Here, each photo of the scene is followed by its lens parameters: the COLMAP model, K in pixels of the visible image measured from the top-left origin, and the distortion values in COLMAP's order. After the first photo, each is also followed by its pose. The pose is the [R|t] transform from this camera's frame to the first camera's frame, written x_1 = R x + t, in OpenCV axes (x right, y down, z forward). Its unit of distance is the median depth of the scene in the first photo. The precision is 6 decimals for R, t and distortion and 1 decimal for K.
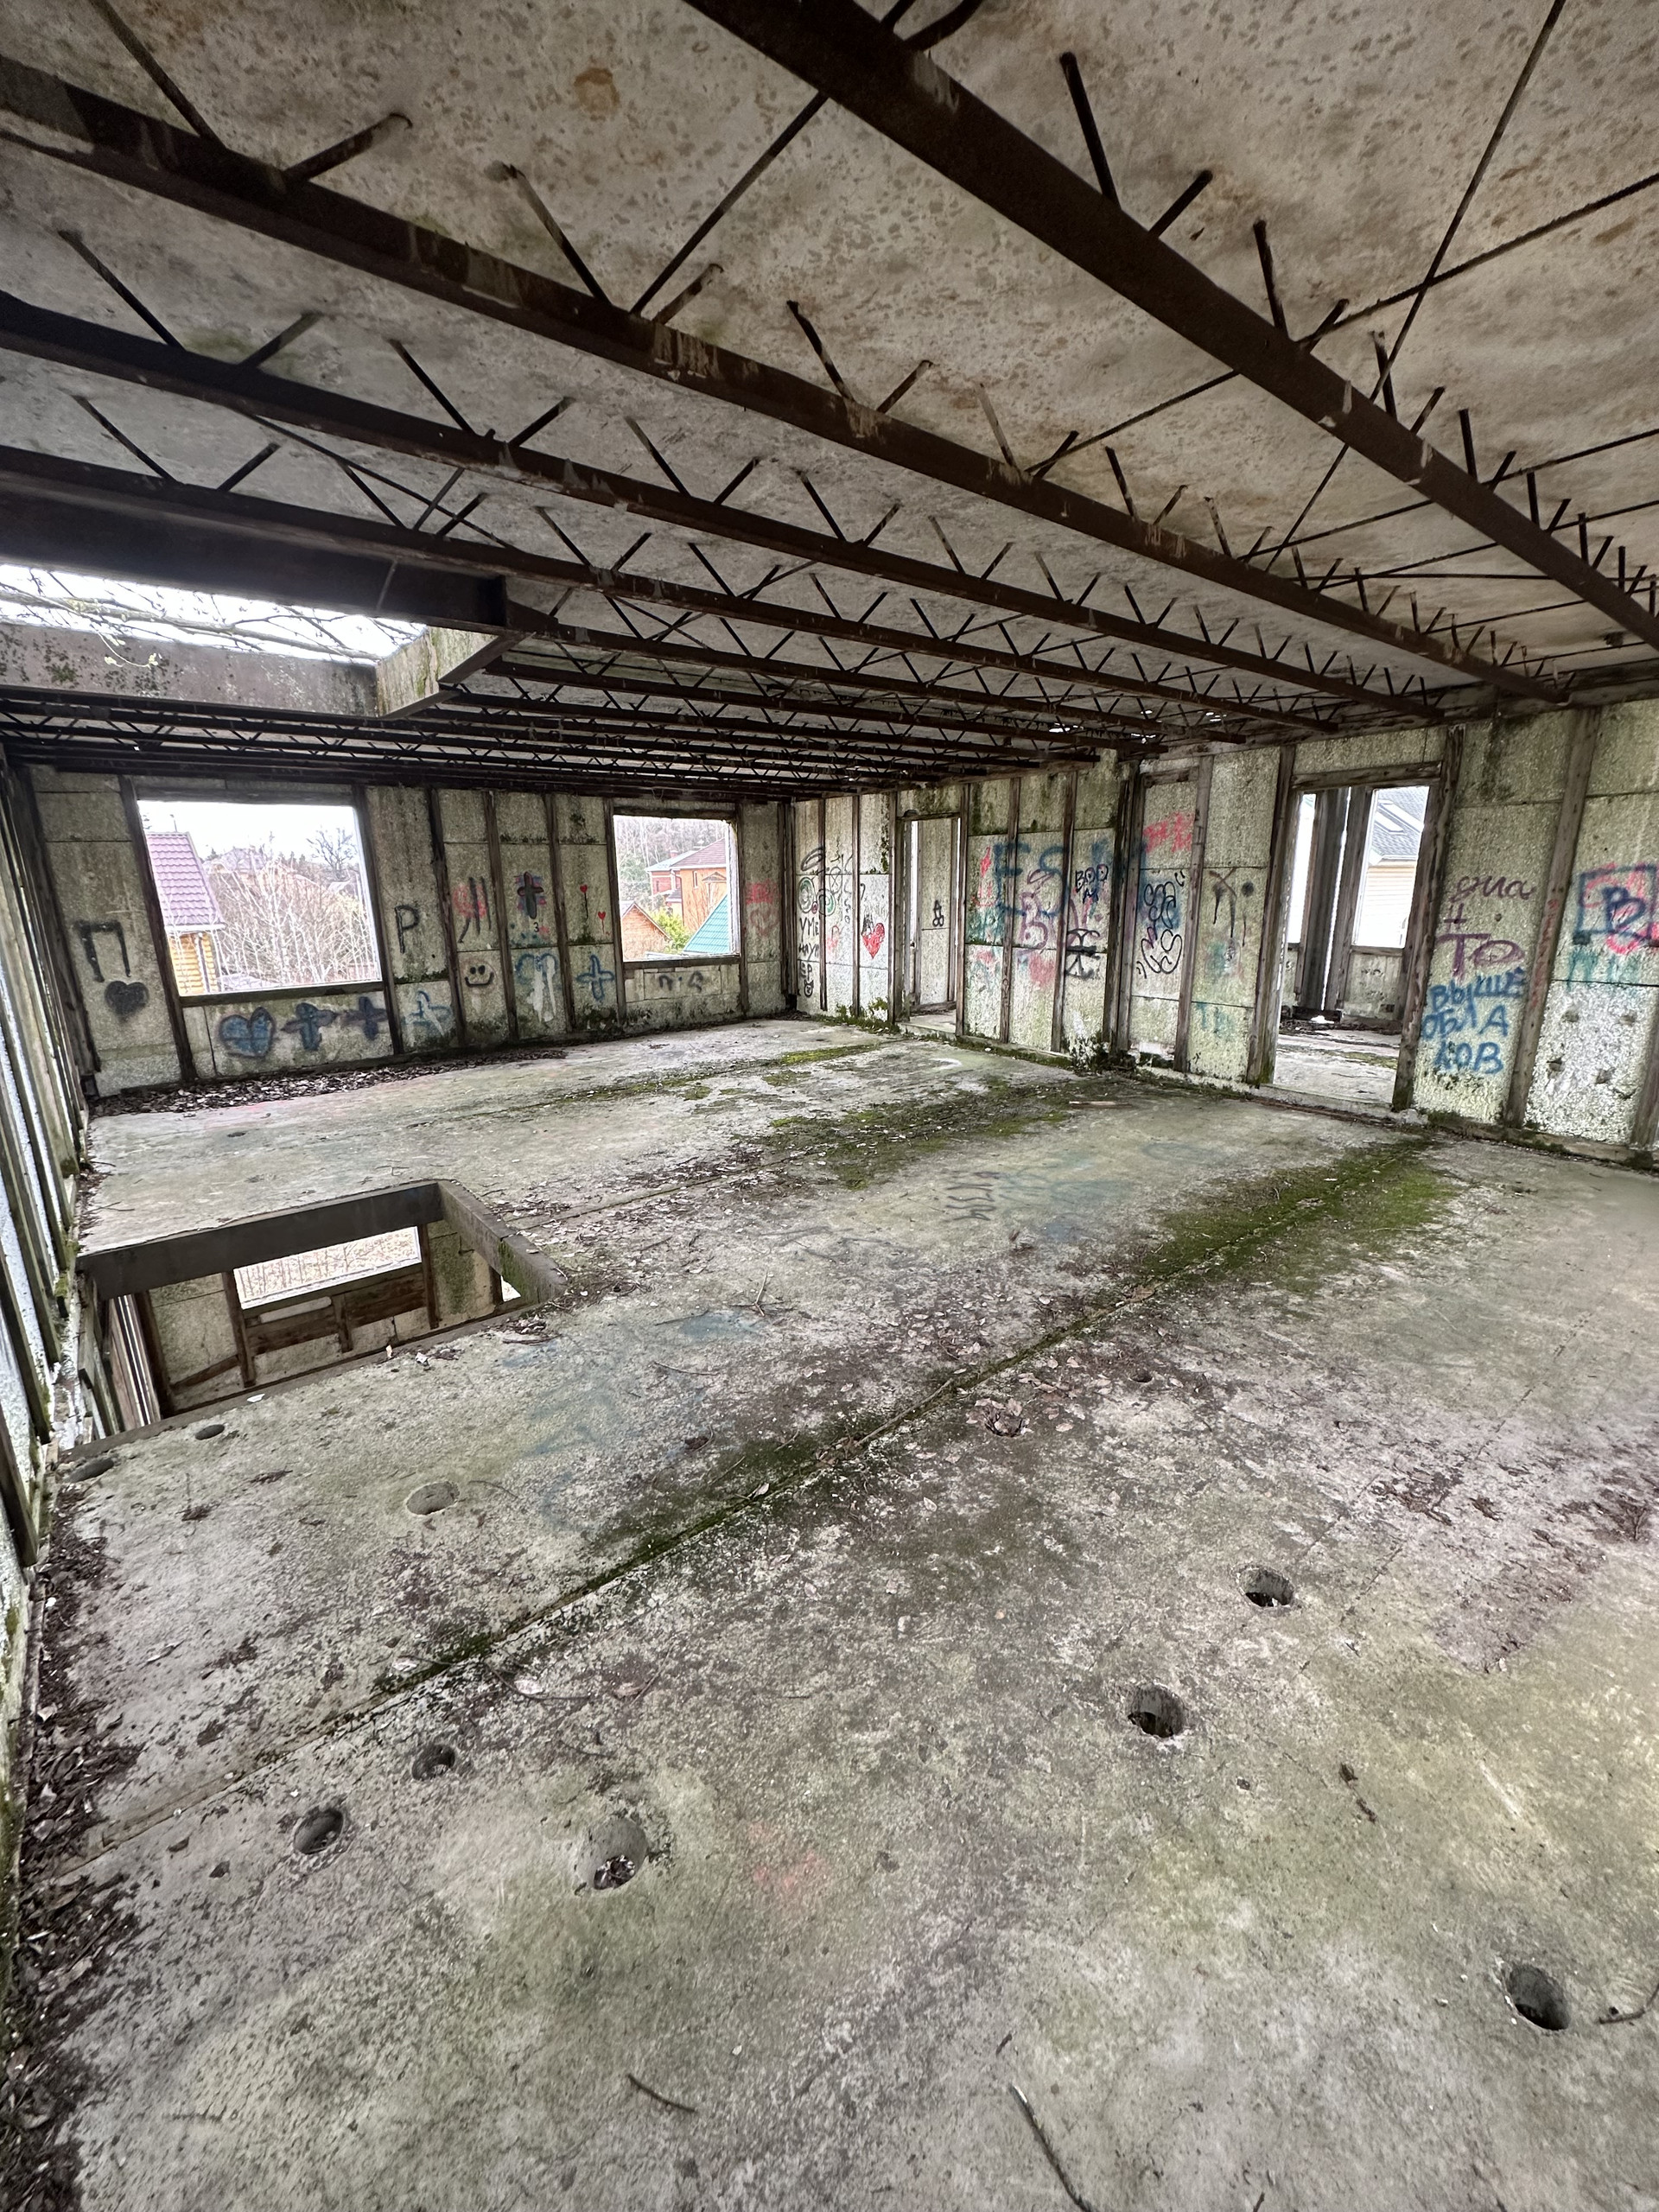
lens RADIAL K [[877.7, 0, 825.7], [0, 877.7, 1105.8], [0, 0, 1]] dist [-0.002946, -0.000162]
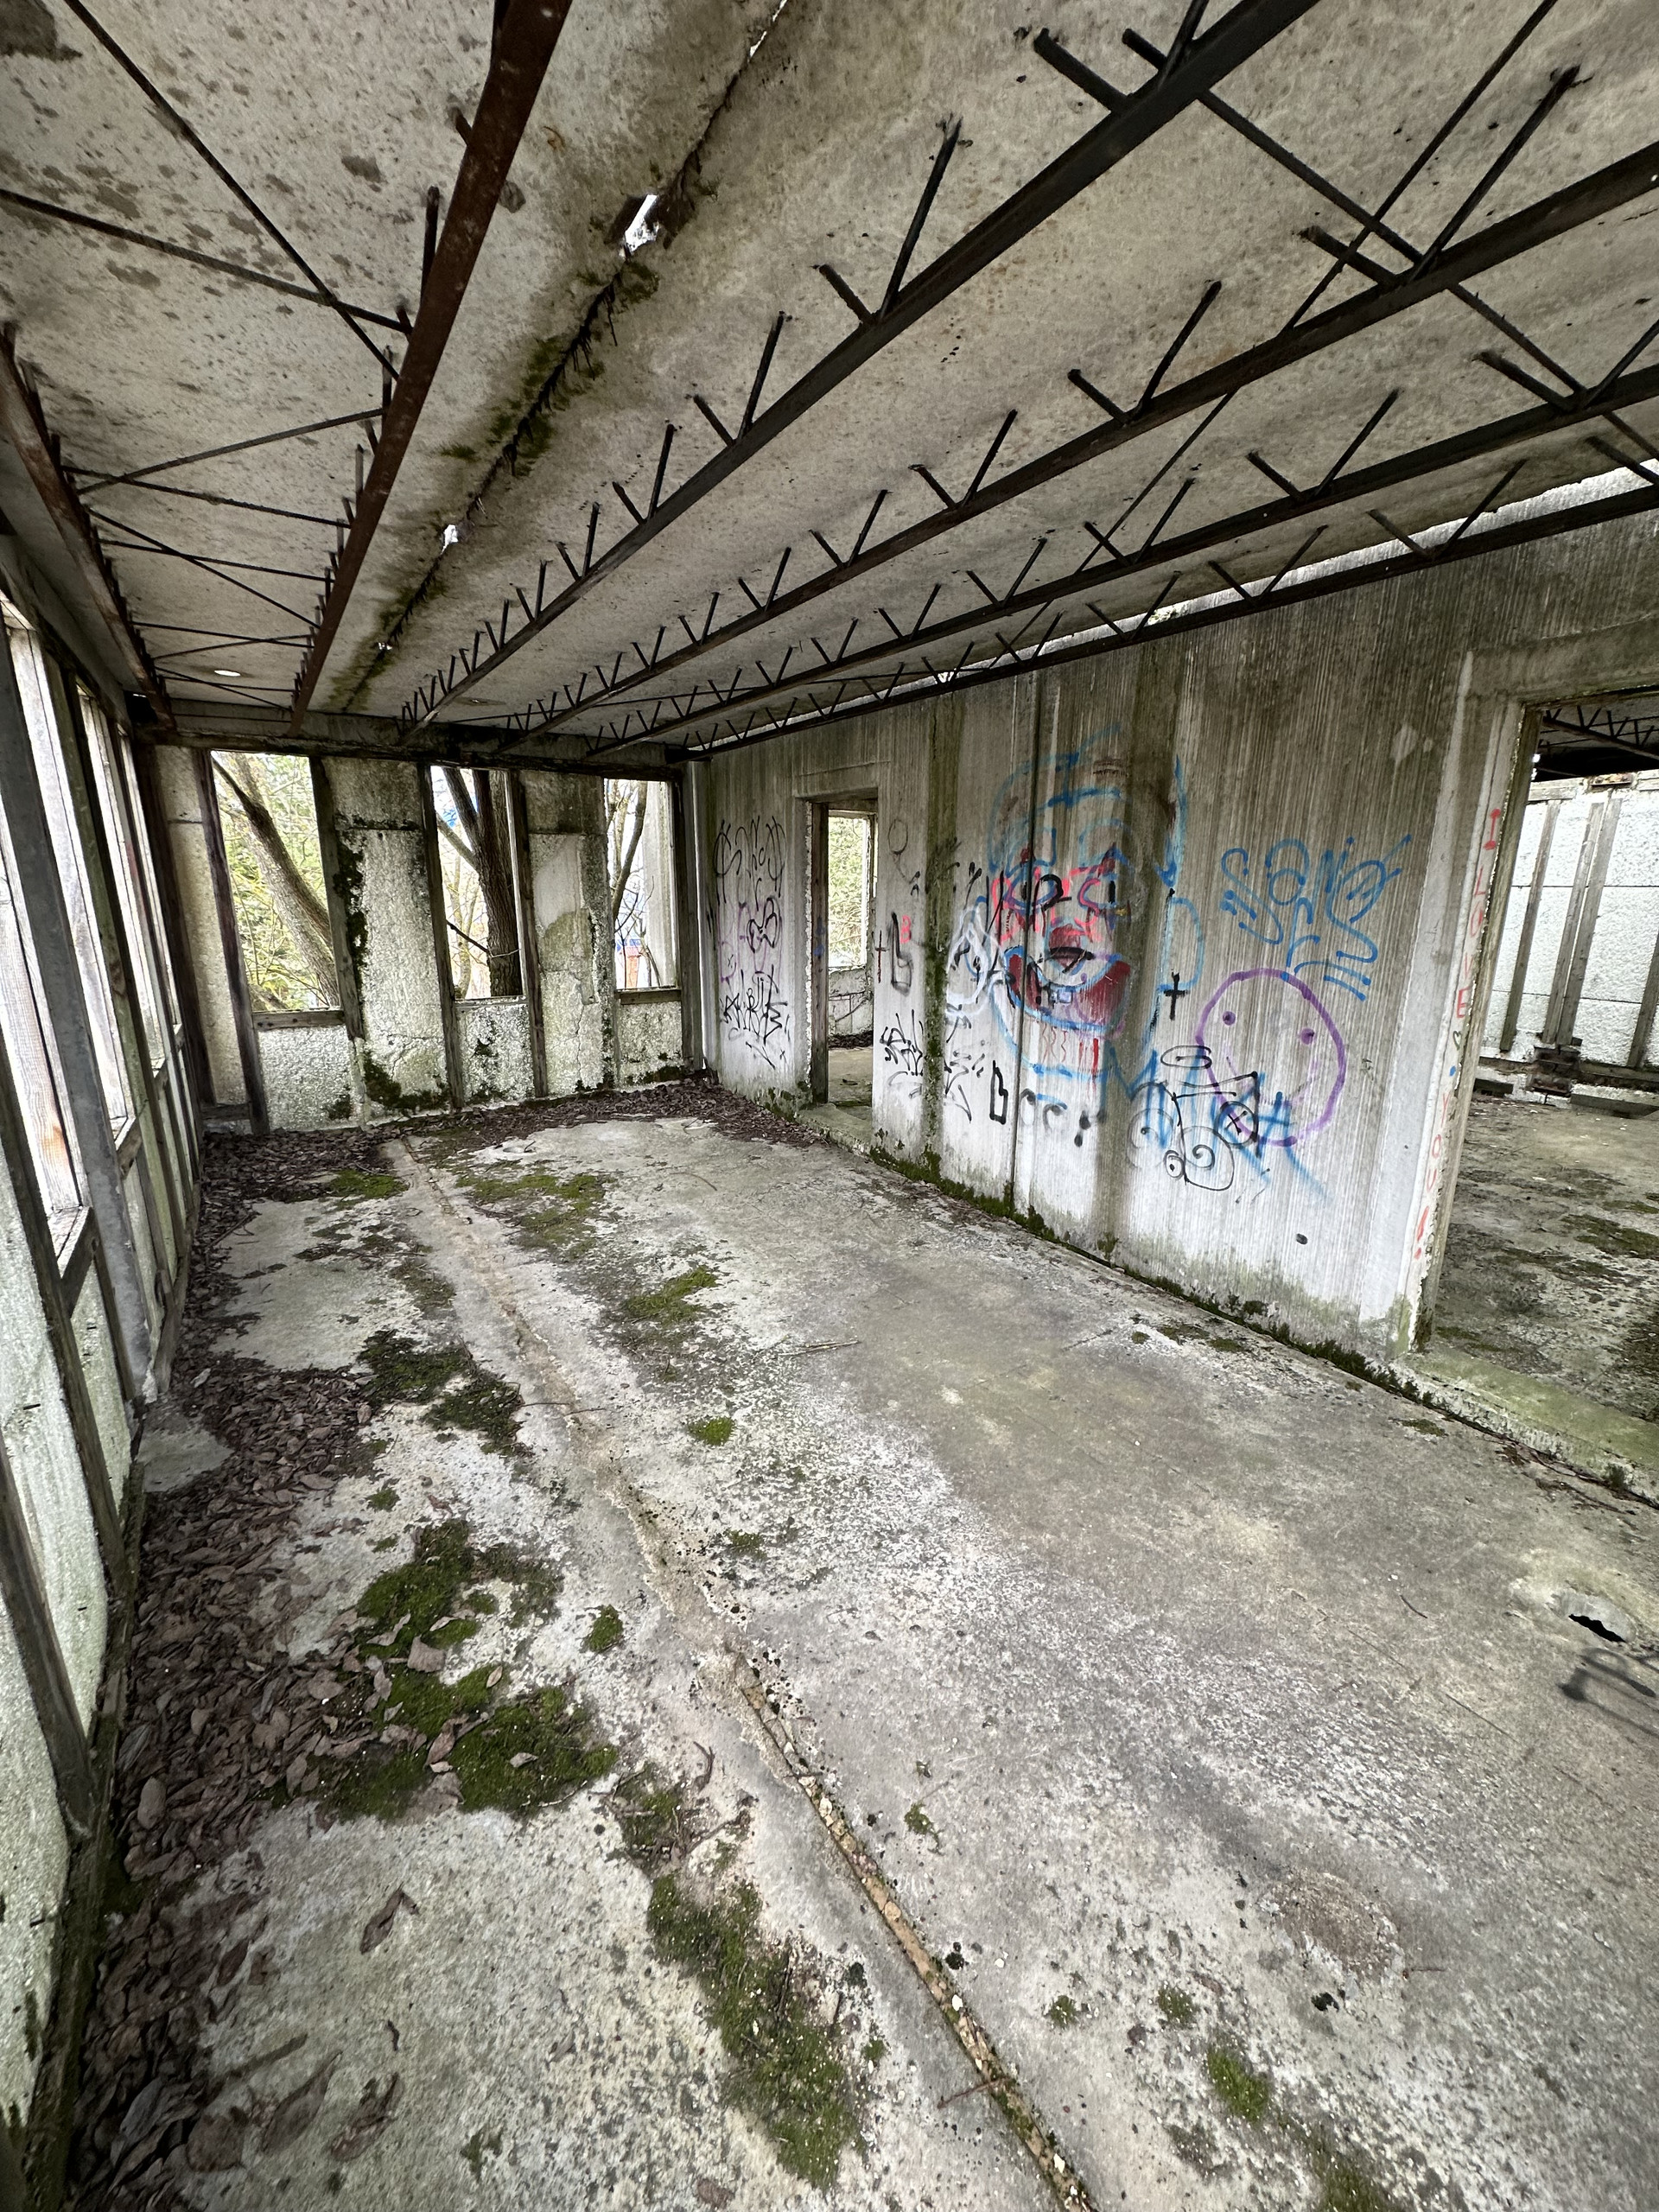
lens RADIAL K [[877.7, 0, 832.4], [0, 877.7, 1107.7], [0, 0, 1]] dist [-0.002946, -0.000162]
pose [[-0.995595, -0.011160, 0.093091, 0.578788], [0.035455, 0.874347, 0.484005, -0.560259], [-0.086795, 0.485173, -0.870100, 2.092978]]
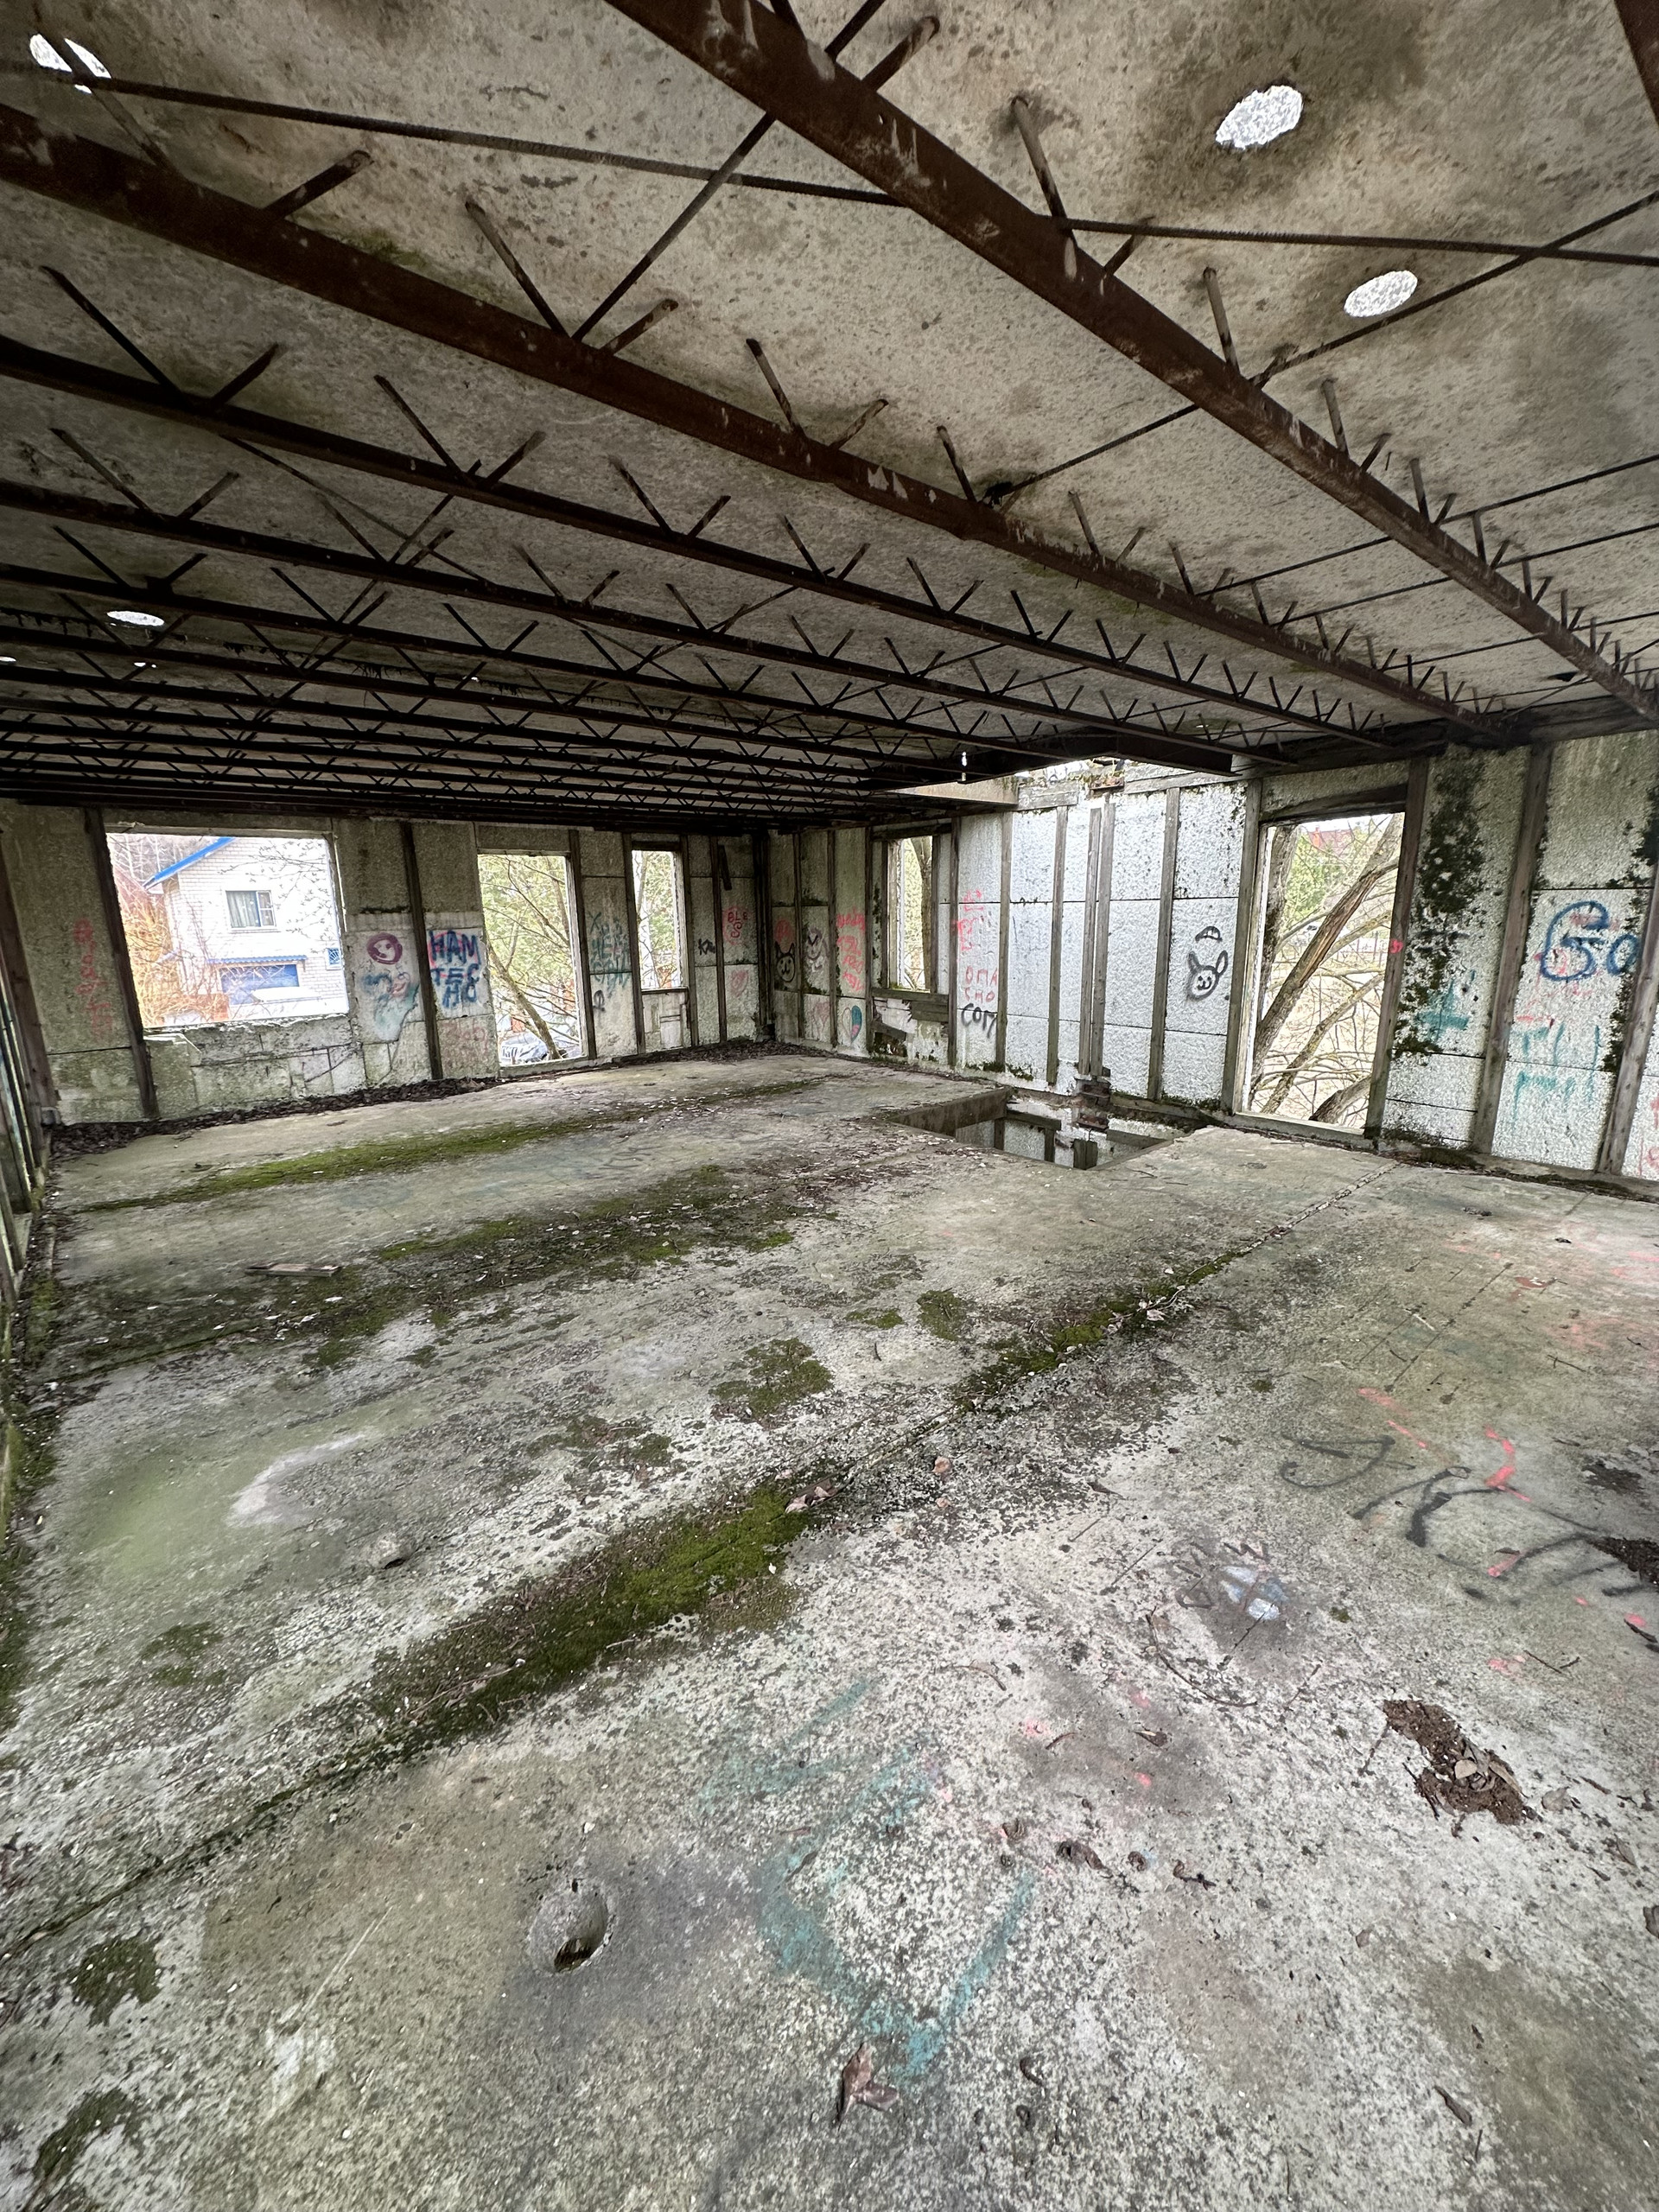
lens RADIAL K [[877.7, 0, 829.4], [0, 877.7, 1108.9], [0, 0, 1]] dist [-0.002946, -0.000162]
pose [[-0.998983, 0.040067, -0.020660, -0.094345], [0.025862, 0.884746, 0.465355, -0.478693], [0.036924, 0.464348, -0.884883, 1.830344]]
